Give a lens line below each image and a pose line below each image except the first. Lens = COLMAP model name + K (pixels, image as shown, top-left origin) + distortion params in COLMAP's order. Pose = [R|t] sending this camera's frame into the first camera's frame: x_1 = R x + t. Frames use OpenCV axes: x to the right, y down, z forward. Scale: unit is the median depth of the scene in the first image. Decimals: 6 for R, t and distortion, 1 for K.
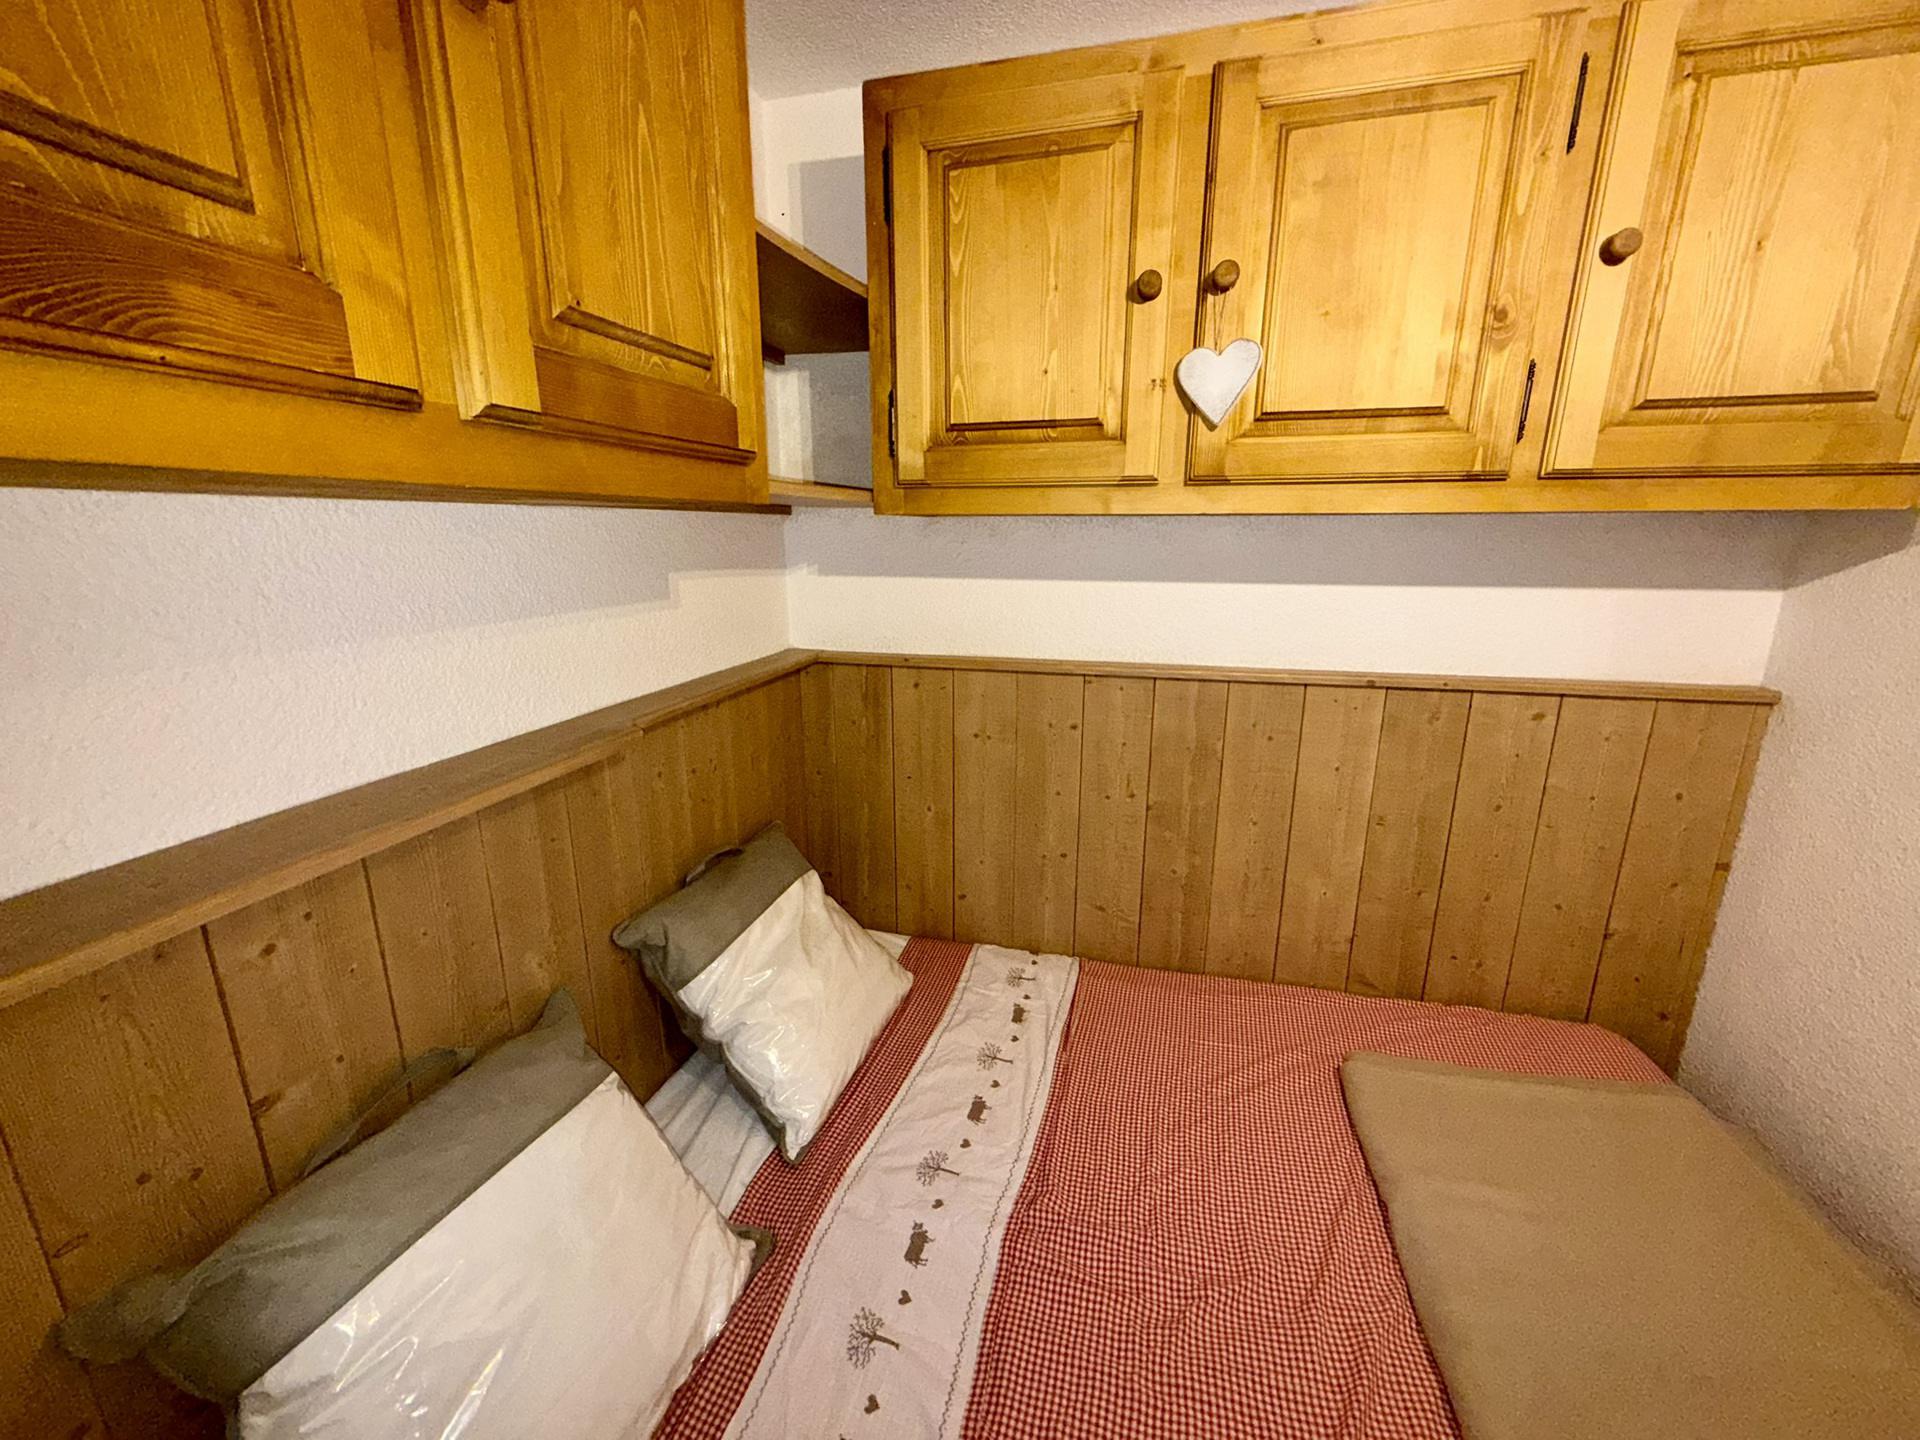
lens RADIAL K [[763.2, 0, 965.0], [0, 763.2, 716.7], [0, 0, 1]] dist [-0.000056, 0.000094]
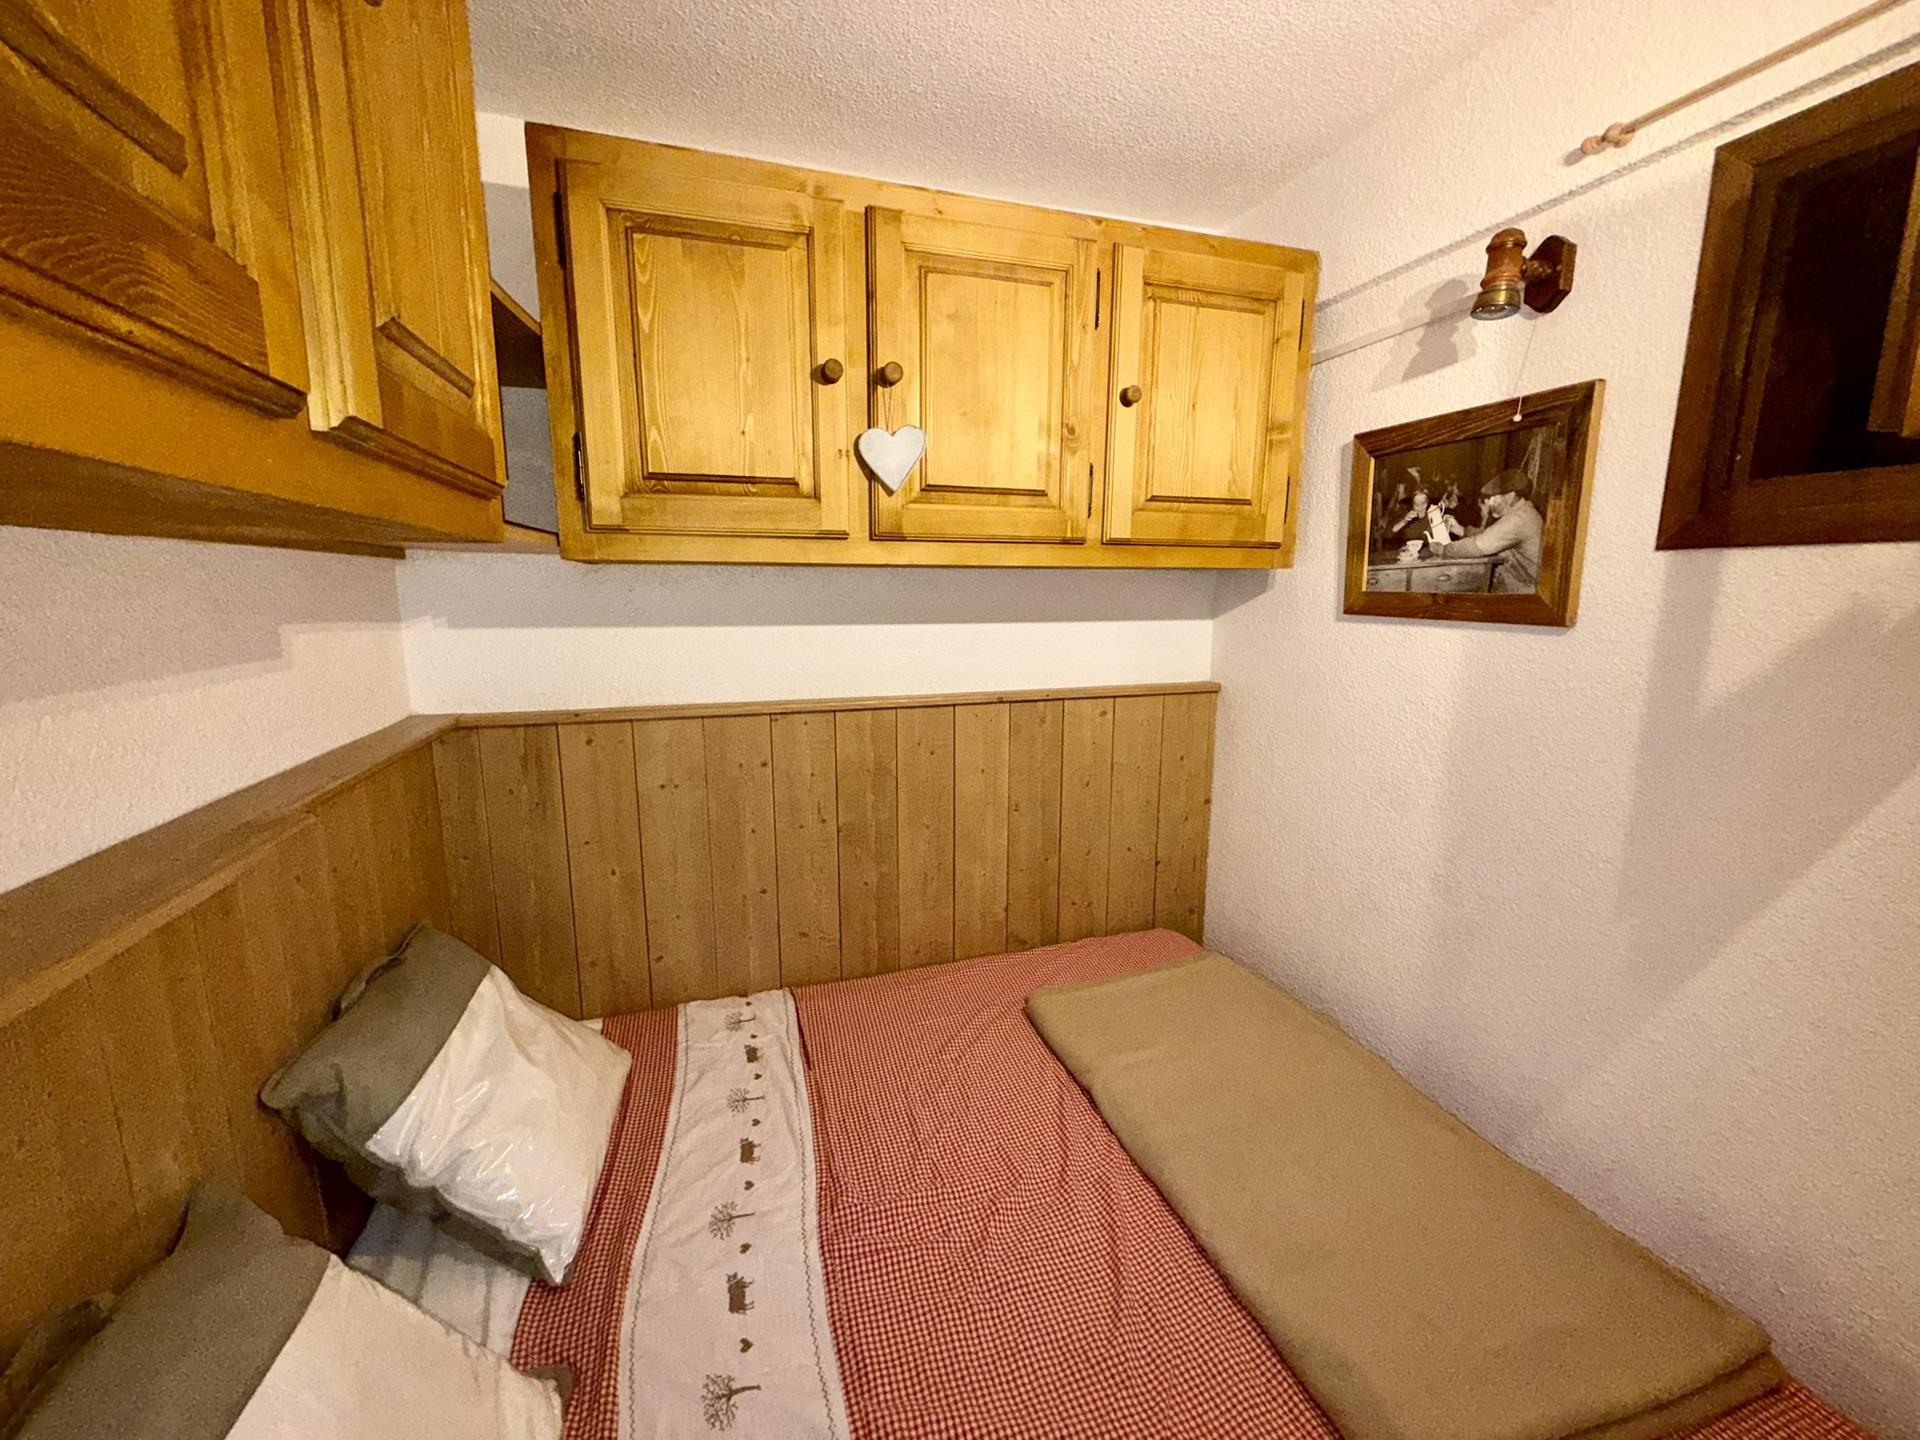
lens RADIAL K [[763.2, 0, 956.0], [0, 763.2, 716.9], [0, 0, 1]] dist [-0.000056, 0.000094]
pose [[0.842803, -0.087590, 0.531048, -0.245386], [0.125788, 0.991400, -0.036113, 0.026440], [-0.523317, 0.097235, 0.846572, -0.039132]]
